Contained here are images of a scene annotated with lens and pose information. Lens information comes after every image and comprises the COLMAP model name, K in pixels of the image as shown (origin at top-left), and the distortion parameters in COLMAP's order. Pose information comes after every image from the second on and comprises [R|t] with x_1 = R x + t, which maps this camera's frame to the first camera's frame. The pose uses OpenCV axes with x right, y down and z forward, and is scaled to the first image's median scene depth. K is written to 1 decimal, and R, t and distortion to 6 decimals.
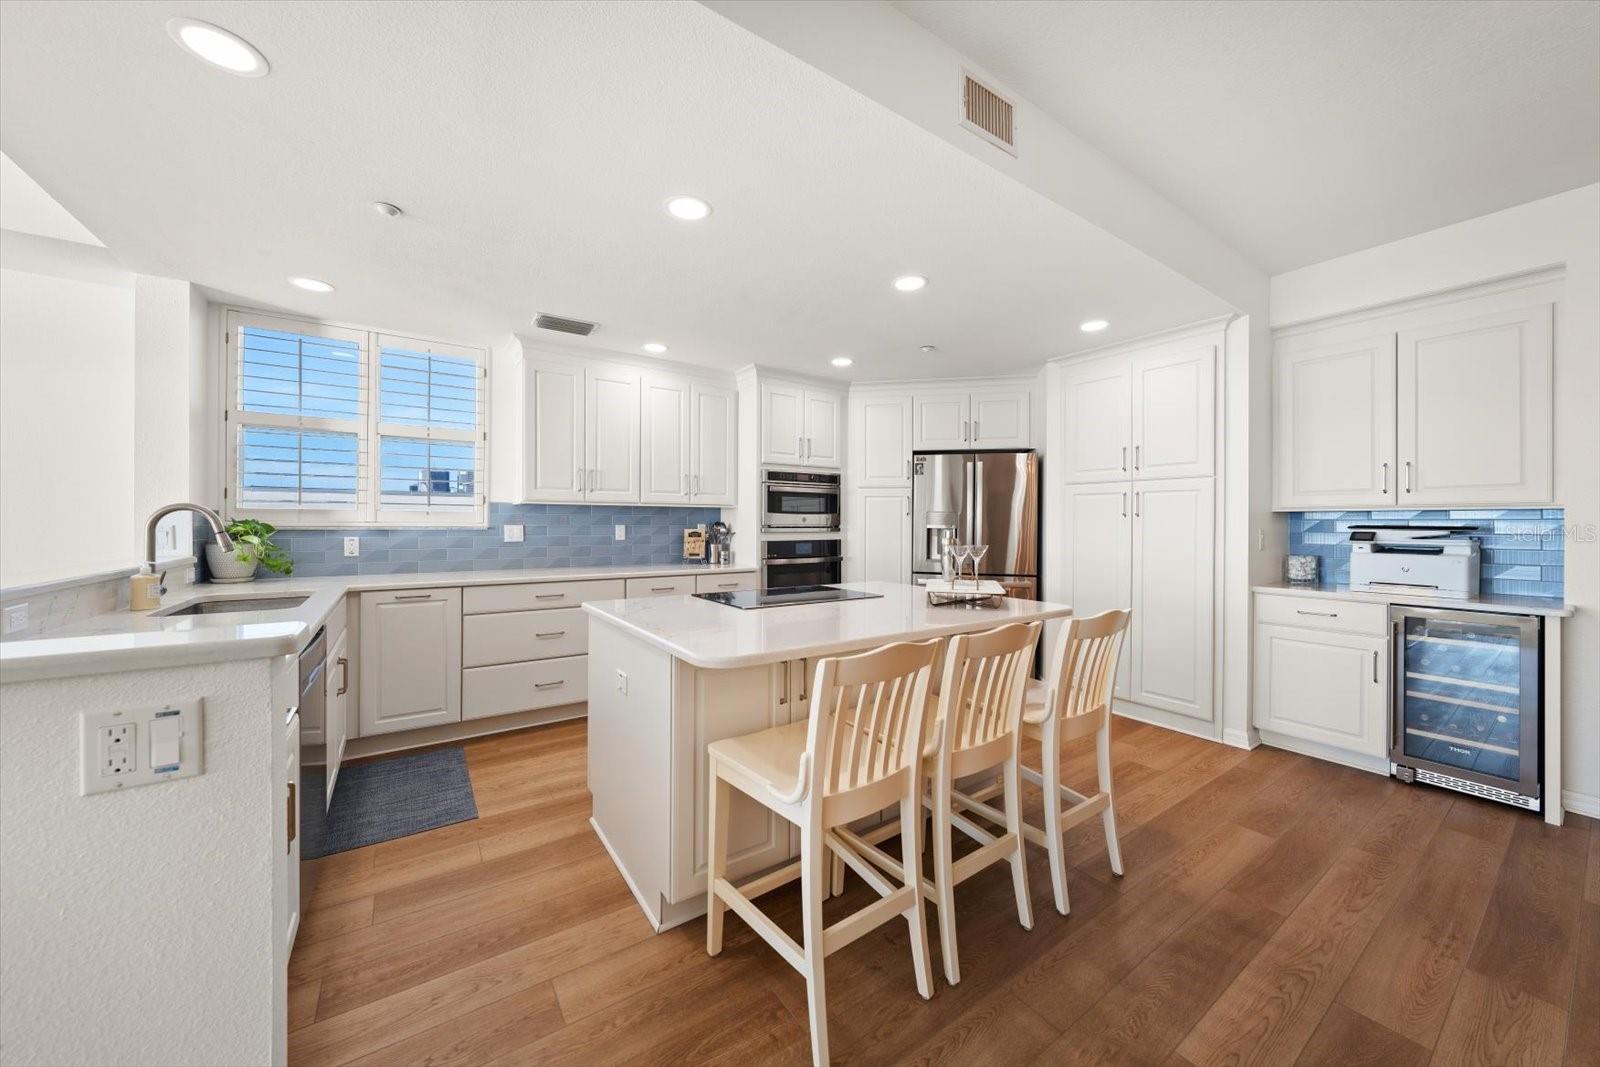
lens RADIAL K [[569.6, 0, 800.0], [0, 569.6, 533.5], [0, 0, 1]] dist [0.000184, 0.000022]
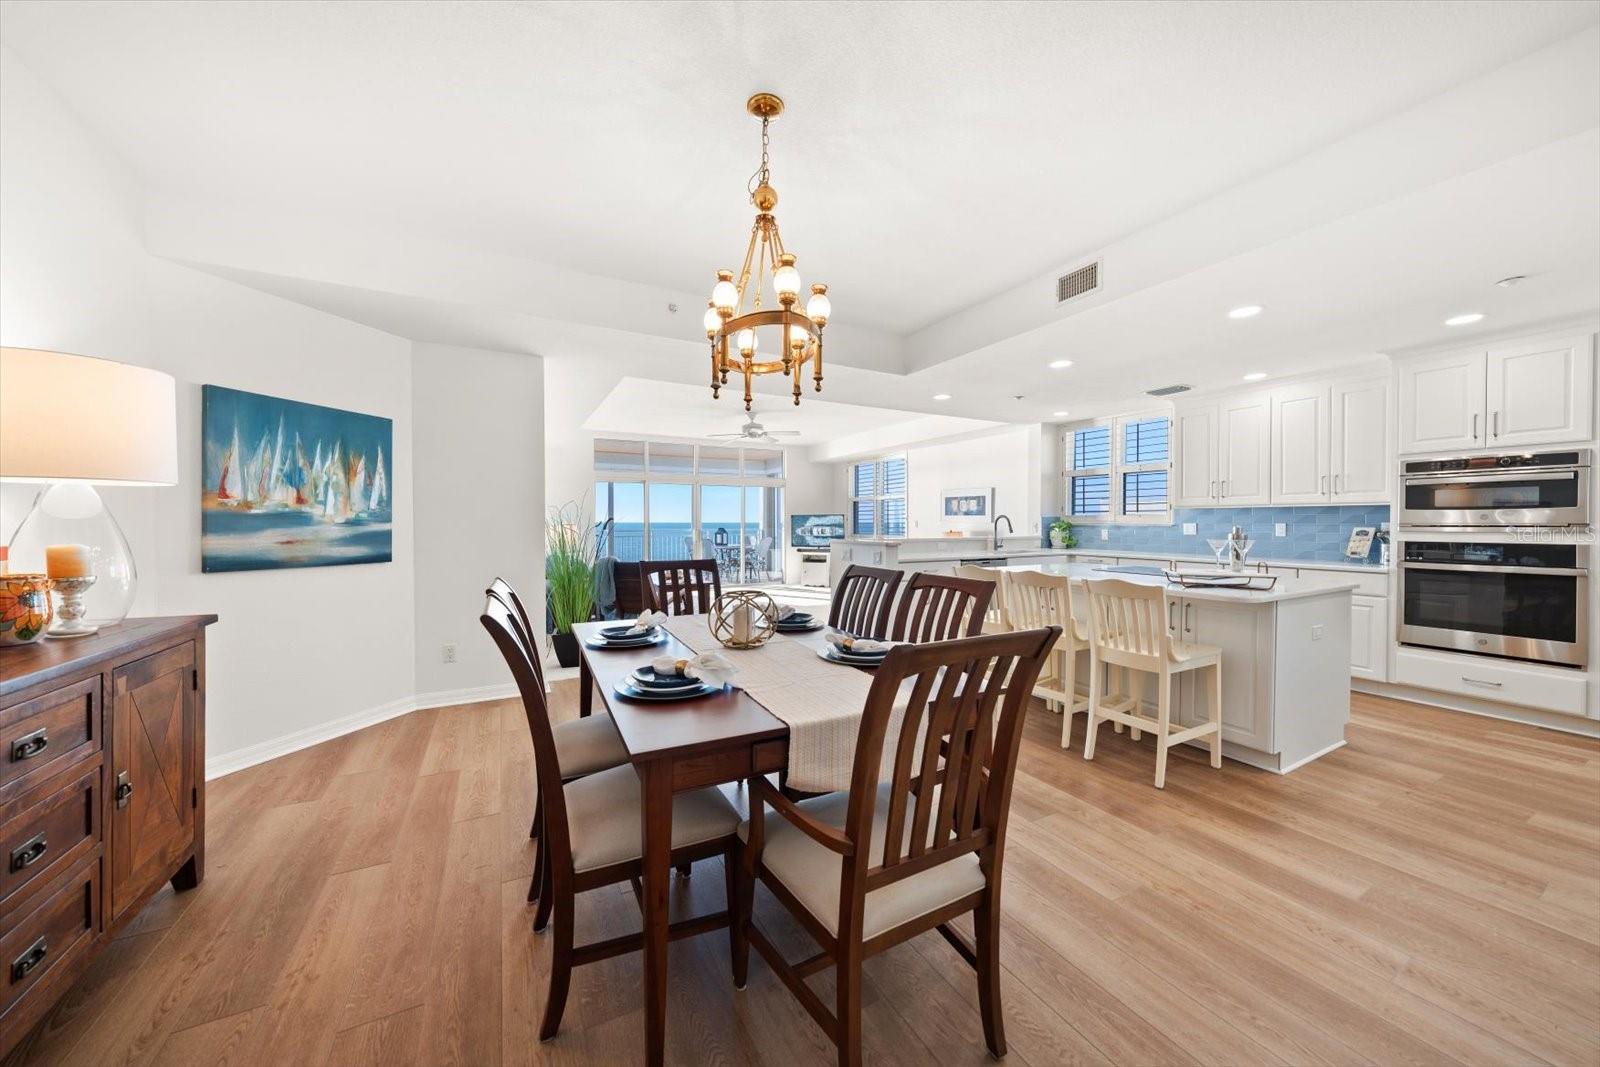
lens RADIAL K [[548.1, 0, 801.5], [0, 548.1, 525.4], [0, 0, 1]] dist [0.000421, 0.000214]
pose [[-0.098982, 0.000320, -0.995089, 0.898173], [-0.023729, 0.999715, 0.002682, 0.009115], [0.994806, 0.023878, -0.098946, 0.145145]]
